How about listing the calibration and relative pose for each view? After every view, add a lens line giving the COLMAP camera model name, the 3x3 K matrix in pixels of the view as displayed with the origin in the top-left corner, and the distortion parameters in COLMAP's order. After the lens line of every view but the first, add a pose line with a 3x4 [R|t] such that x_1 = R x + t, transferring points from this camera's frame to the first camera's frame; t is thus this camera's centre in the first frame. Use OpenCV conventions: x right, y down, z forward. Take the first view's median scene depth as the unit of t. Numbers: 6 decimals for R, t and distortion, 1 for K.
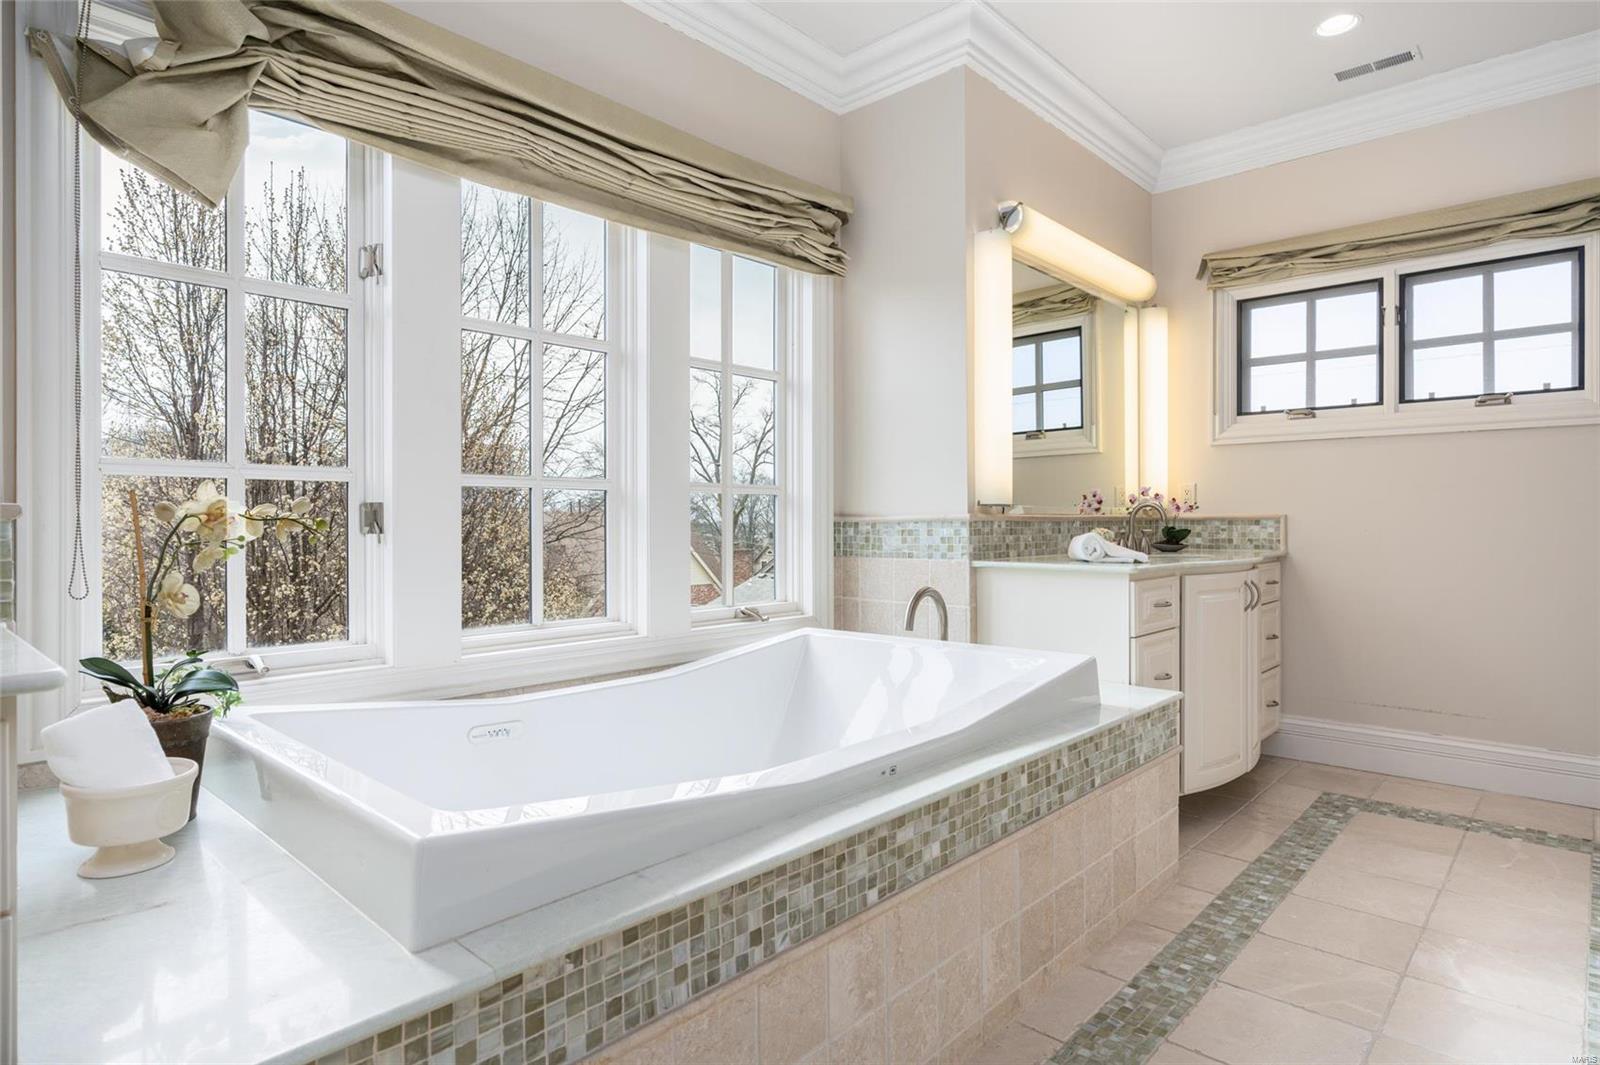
lens RADIAL K [[877.8, 0, 802.0], [0, 877.8, 523.5], [0, 0, 1]] dist [-0.008035, 0.003343]
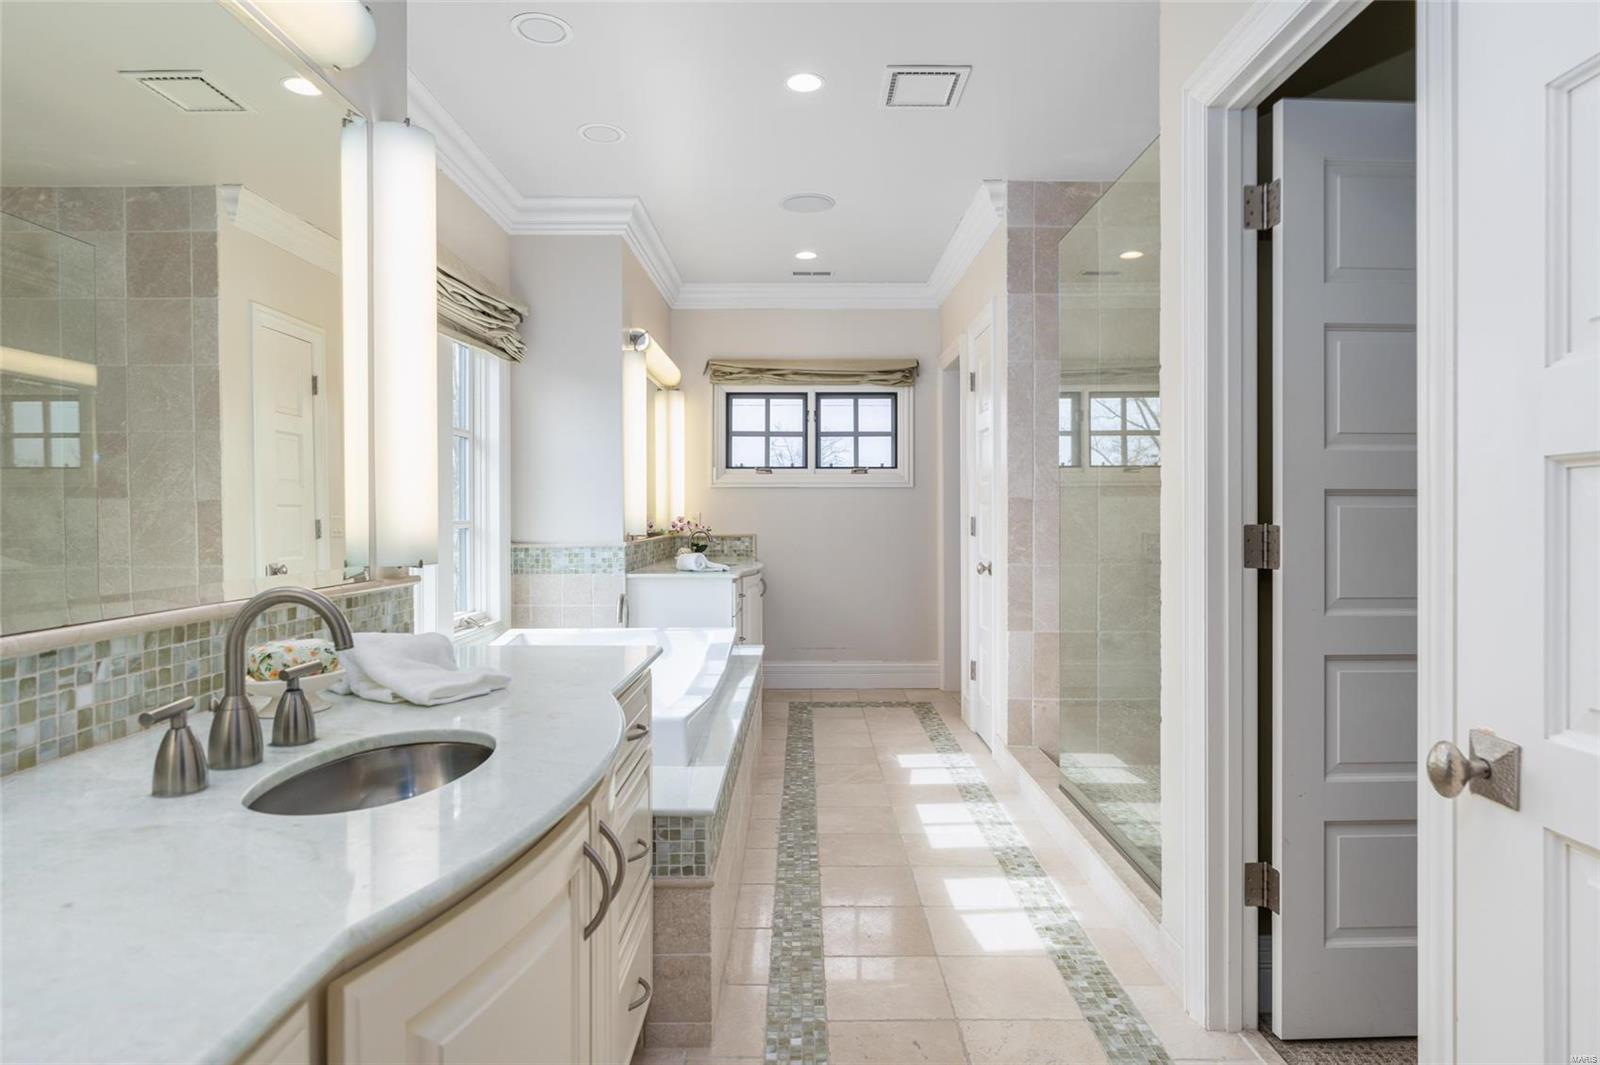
lens RADIAL K [[904.1, 0, 811.9], [0, 904.1, 517.8], [0, 0, 1]] dist [-0.001724, 0.003567]
pose [[0.728814, -0.001910, 0.684710, -0.561518], [-0.000524, 0.999994, 0.003348, -0.051853], [-0.684712, -0.002798, 0.728808, -0.290501]]
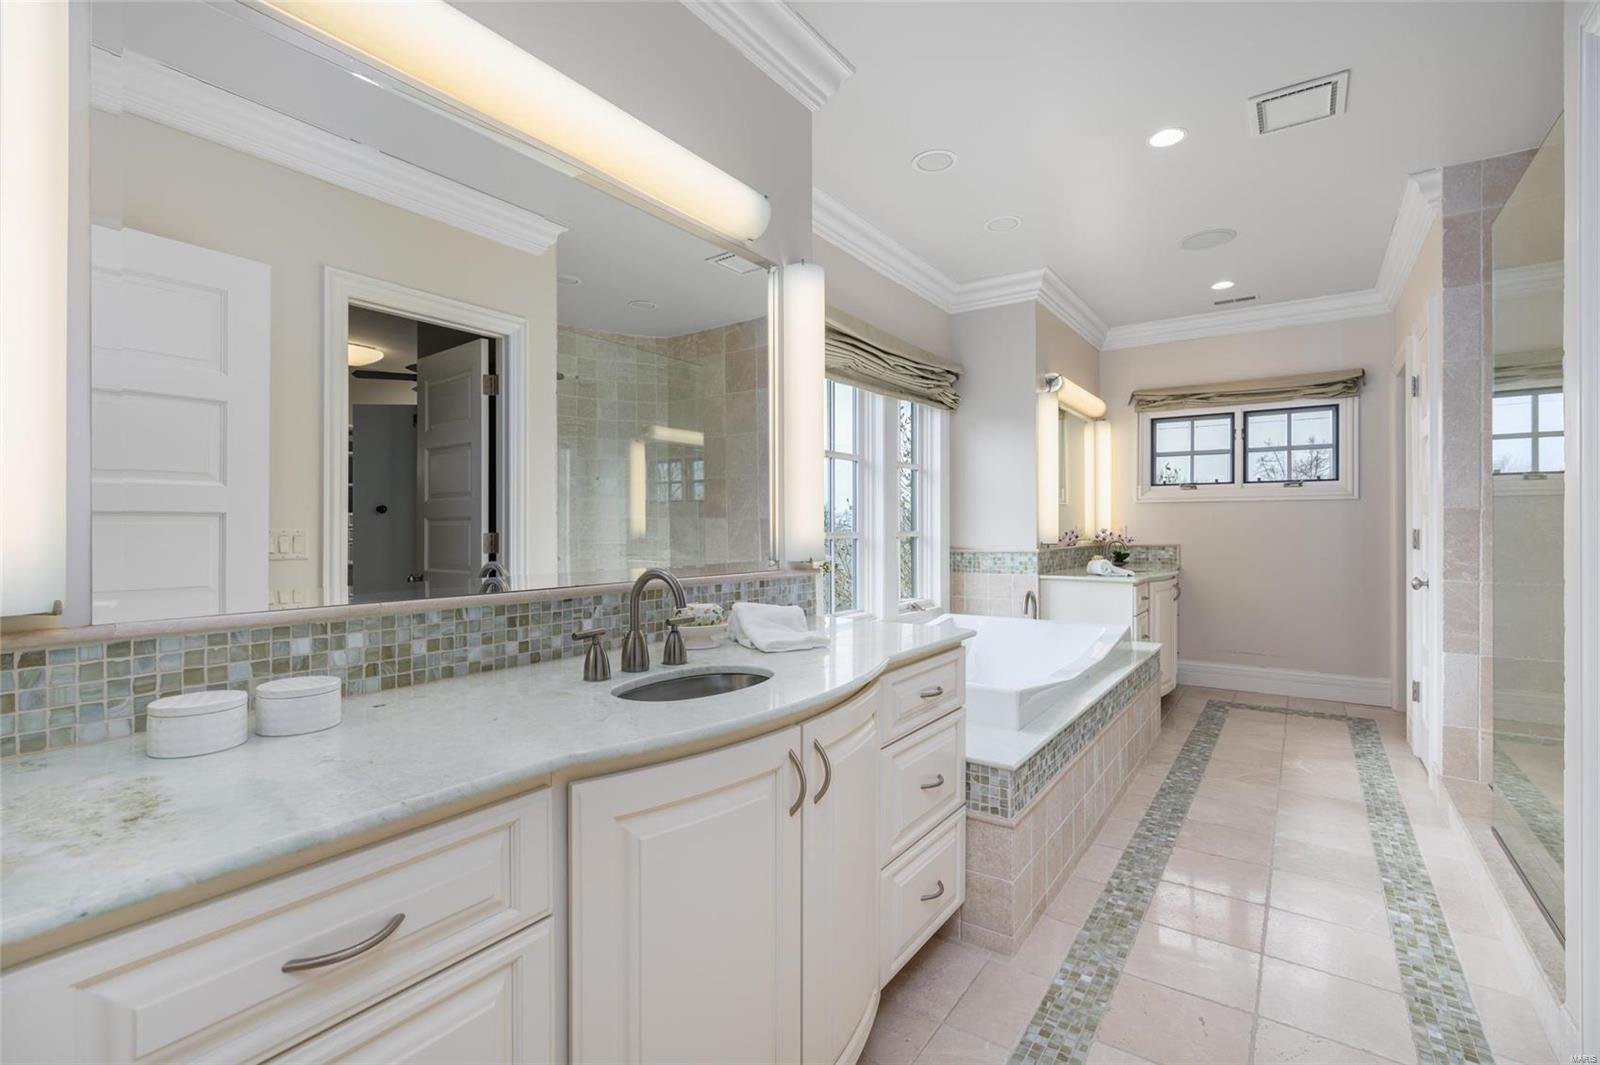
lens RADIAL K [[726.9, 0, 800.1], [0, 726.9, 528.9], [0, 0, 1]] dist [-0.011233, 0.004119]
pose [[0.991040, 0.000174, 0.133565, -0.447536], [-0.000612, 0.999995, 0.003235, -0.051949], [-0.133563, -0.003287, 0.991035, -0.376126]]
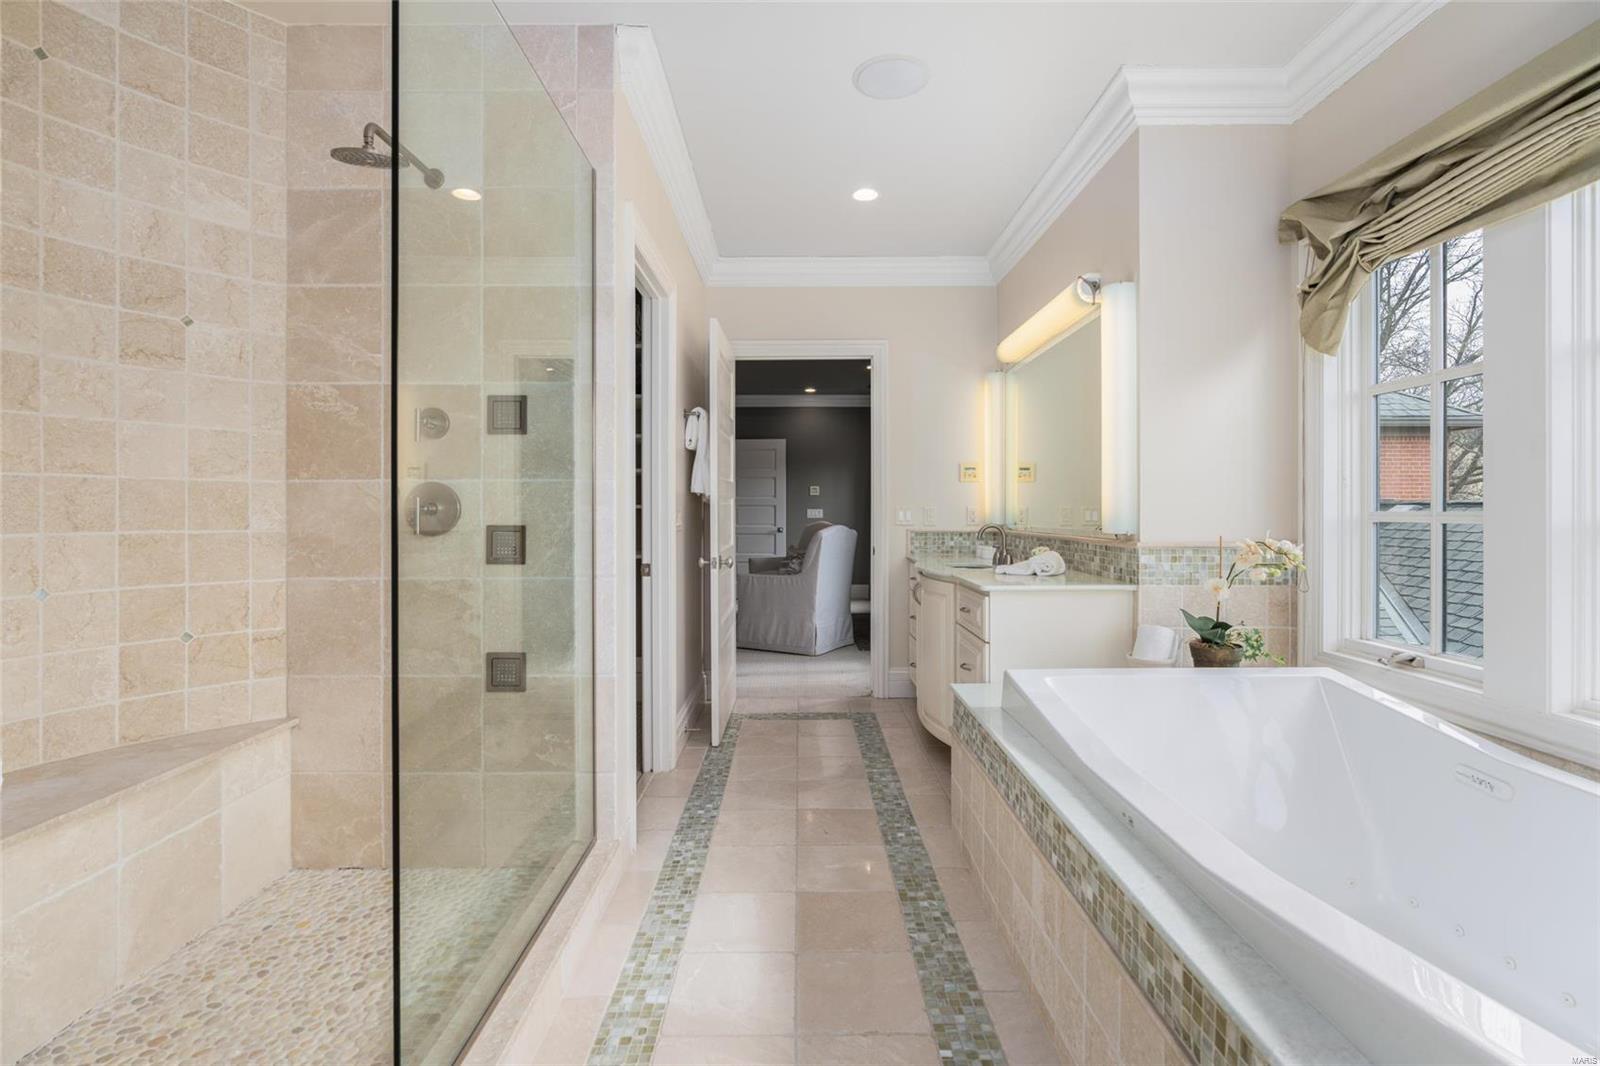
lens RADIAL K [[726.9, 0, 798.9], [0, 726.9, 519.3], [0, 0, 1]] dist [-0.011233, 0.004119]
pose [[-0.735638, 0.007570, -0.677332, 0.498002], [-0.000167, 0.999935, 0.011357, -0.046622], [0.677375, 0.008467, -0.735589, 0.697104]]
